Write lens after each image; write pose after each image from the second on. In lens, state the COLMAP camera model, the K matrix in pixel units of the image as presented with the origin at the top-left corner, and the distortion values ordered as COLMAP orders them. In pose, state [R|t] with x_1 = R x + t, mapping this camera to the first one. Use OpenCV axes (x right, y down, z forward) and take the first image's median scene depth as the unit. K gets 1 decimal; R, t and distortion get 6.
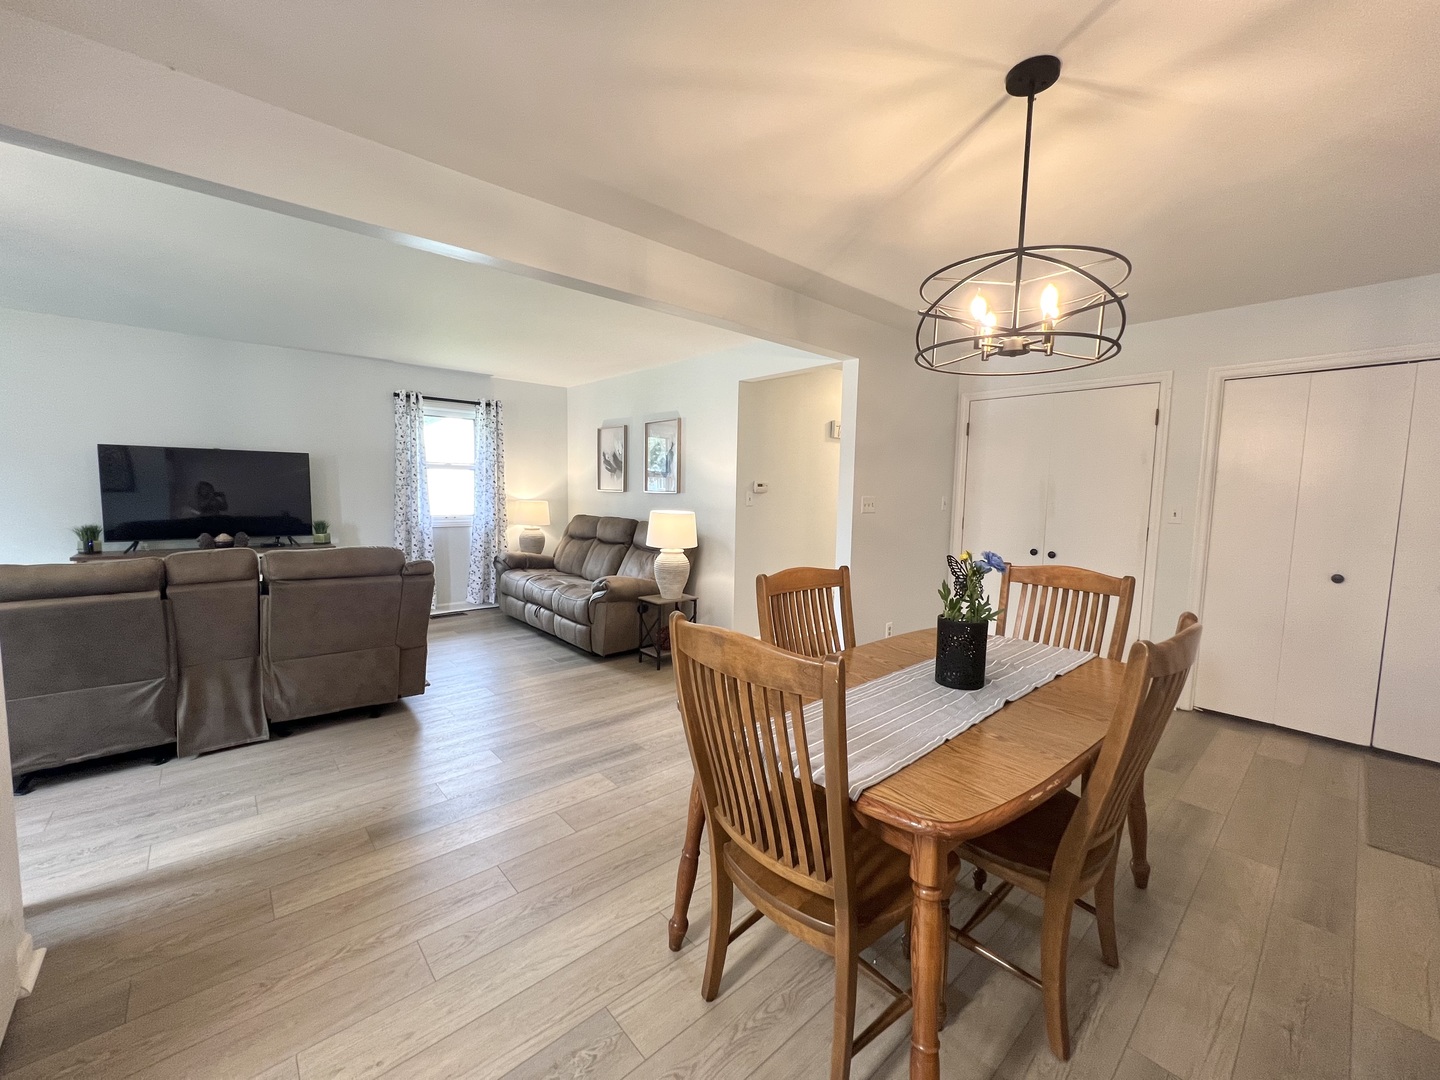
lens RADIAL K [[576.4, 0, 720.0], [0, 576.4, 540.0], [0, 0, 1]] dist [-0.002944, 0.001166]
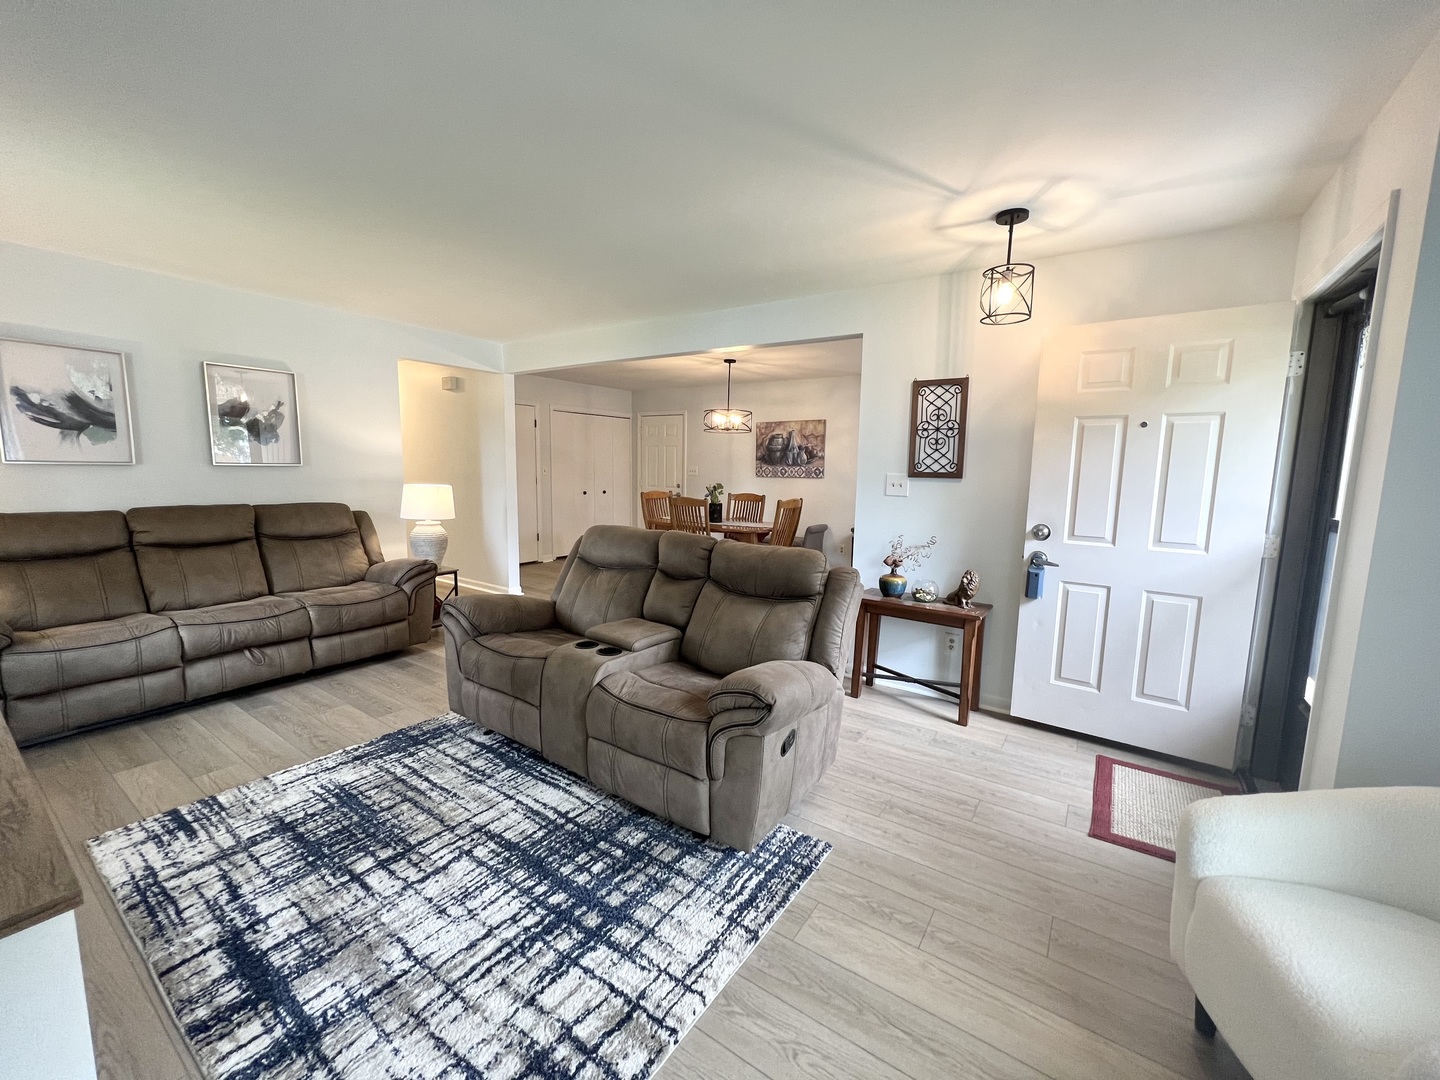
lens RADIAL K [[576.4, 0, 720.0], [0, 576.4, 540.0], [0, 0, 1]] dist [-0.002944, 0.001166]
pose [[-0.241875, -0.148347, 0.958900, -1.241554], [0.062118, 0.983849, 0.167876, -0.094939], [-0.968317, 0.100170, -0.228753, 0.759624]]
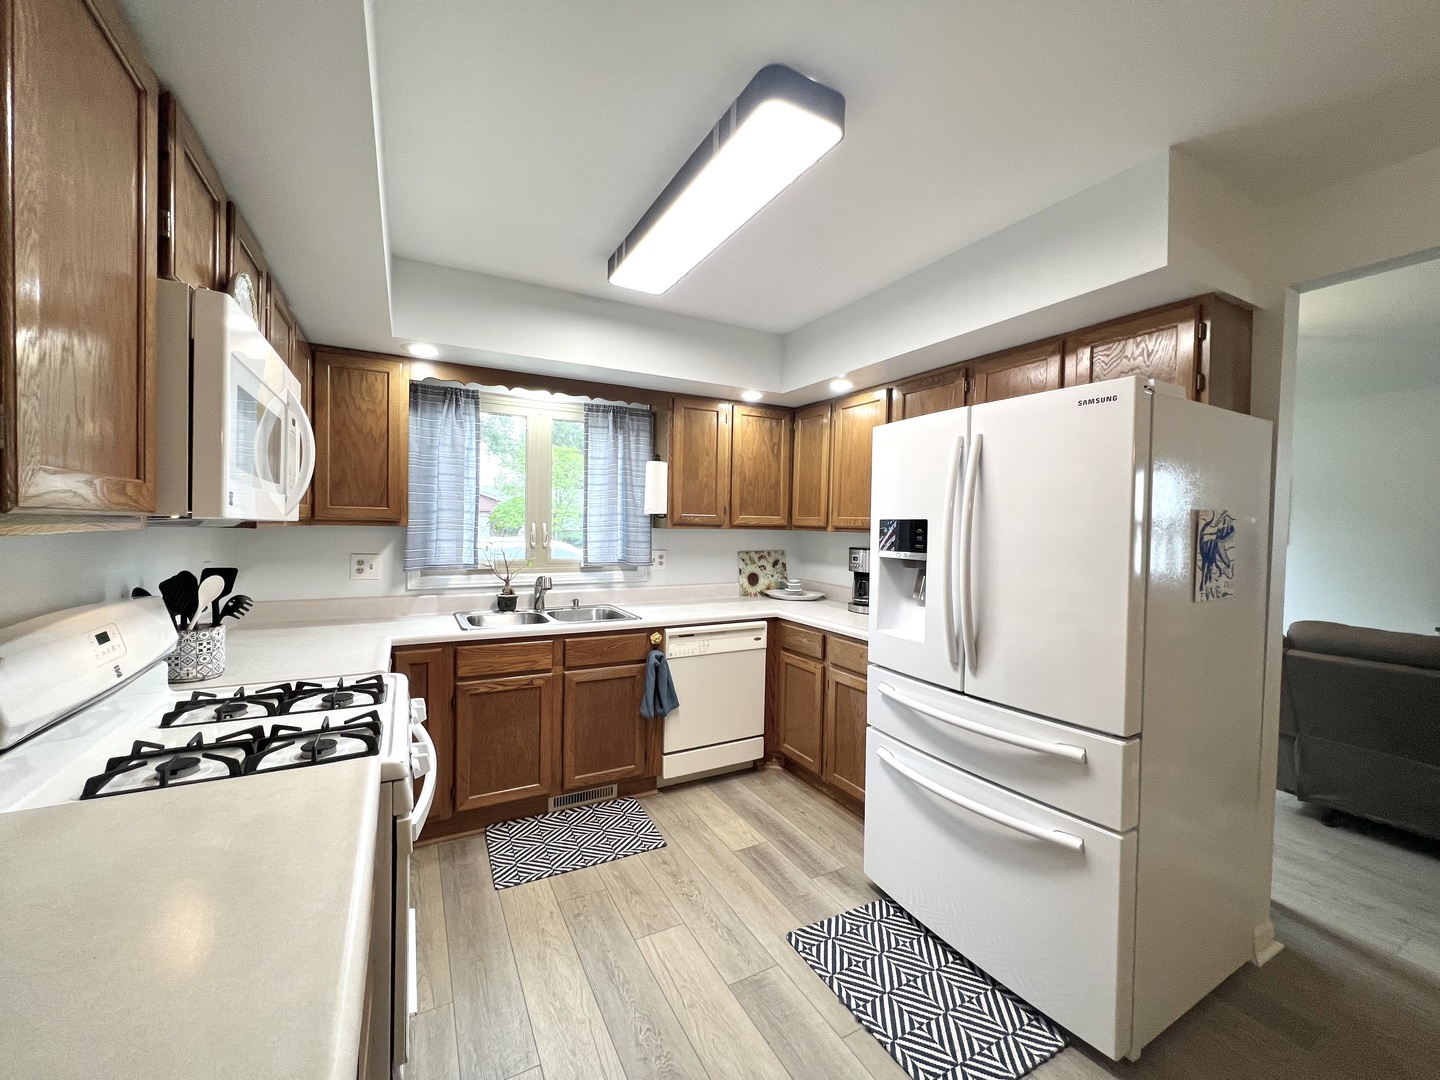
lens RADIAL K [[576.4, 0, 720.0], [0, 576.4, 540.0], [0, 0, 1]] dist [-0.002944, 0.001166]
pose [[-0.223816, 0.000609, -0.974631, 0.097459], [-0.108044, 0.993821, 0.025432, -0.009716], [0.968624, 0.110995, -0.222367, 0.021641]]
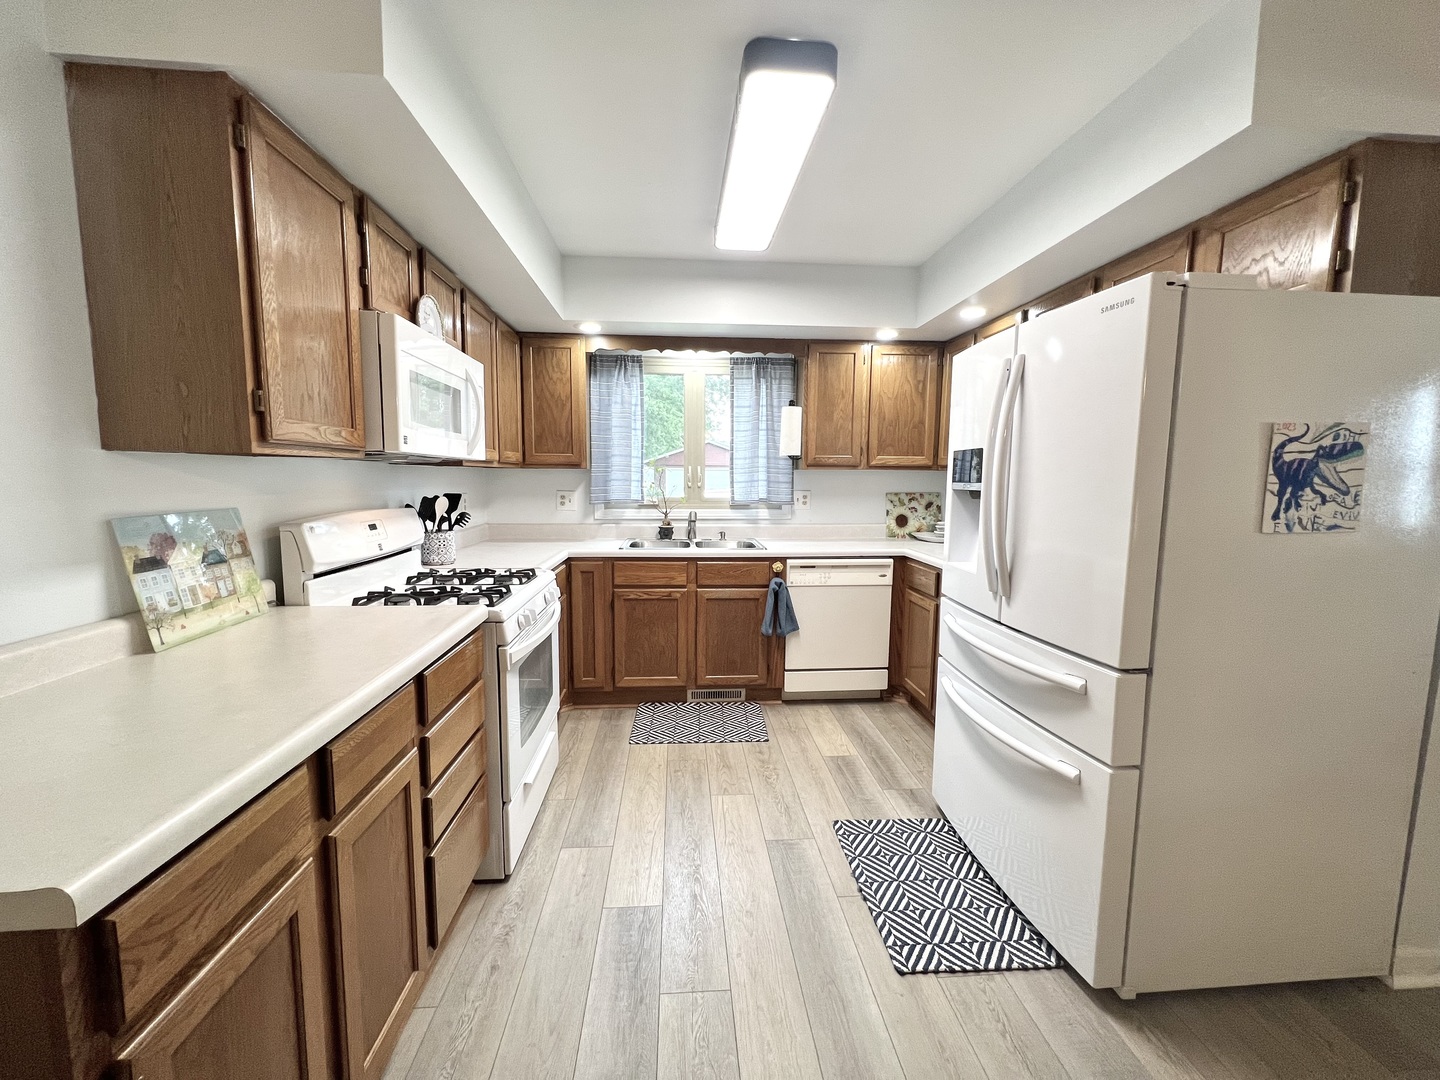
lens RADIAL K [[576.4, 0, 720.0], [0, 576.4, 540.0], [0, 0, 1]] dist [-0.002944, 0.001166]
pose [[-0.604831, 0.062979, -0.793860, 0.098528], [-0.091113, 0.984849, 0.147549, -0.009233], [0.791125, 0.161573, -0.589929, 0.193928]]
